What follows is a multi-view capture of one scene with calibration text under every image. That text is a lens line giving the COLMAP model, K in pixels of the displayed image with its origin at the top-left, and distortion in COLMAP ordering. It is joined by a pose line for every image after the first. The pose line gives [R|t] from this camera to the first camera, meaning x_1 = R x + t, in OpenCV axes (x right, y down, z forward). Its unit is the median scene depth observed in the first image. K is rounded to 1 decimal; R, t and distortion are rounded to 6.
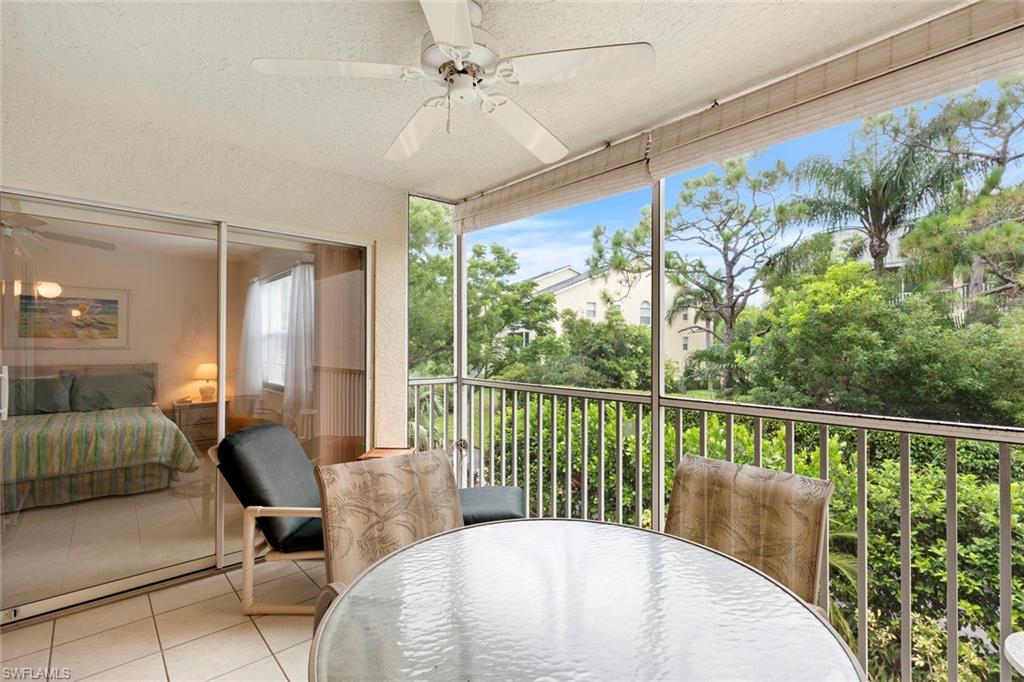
lens RADIAL K [[460.9, 0, 521.9], [0, 460.9, 340.9], [0, 0, 1]] dist [0.008816, -0.003331]
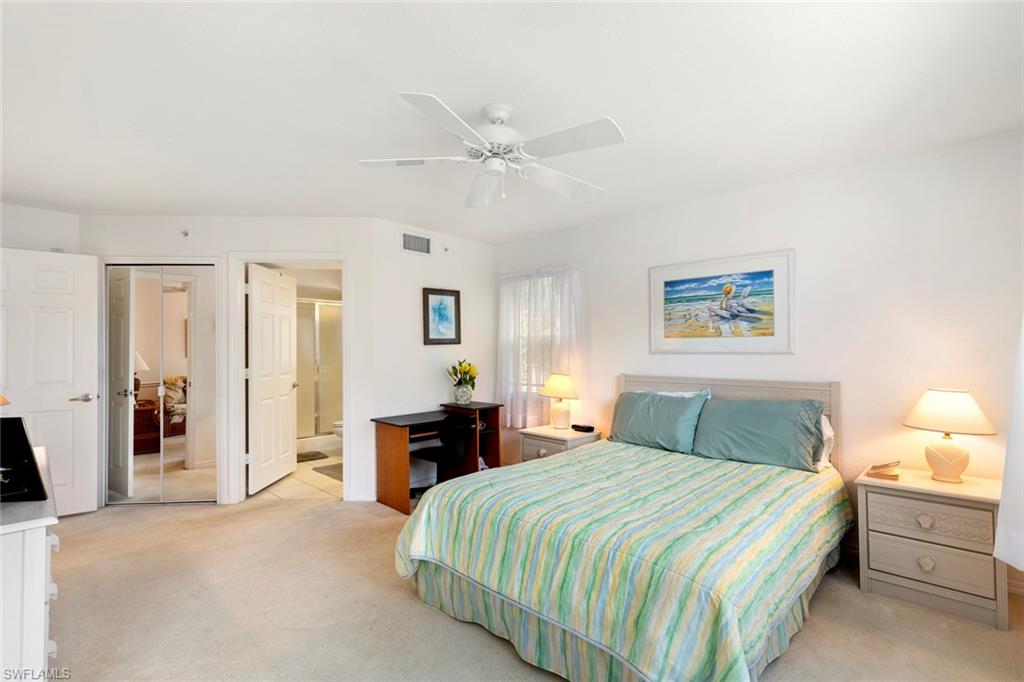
lens RADIAL K [[460.9, 0, 512.7], [0, 460.9, 340.3], [0, 0, 1]] dist [0.008816, -0.003331]
pose [[0.067797, -0.017291, -0.997549, -0.186945], [0.020106, 0.999670, -0.015961, 0.001867], [0.997496, -0.018975, 0.068123, 0.371598]]
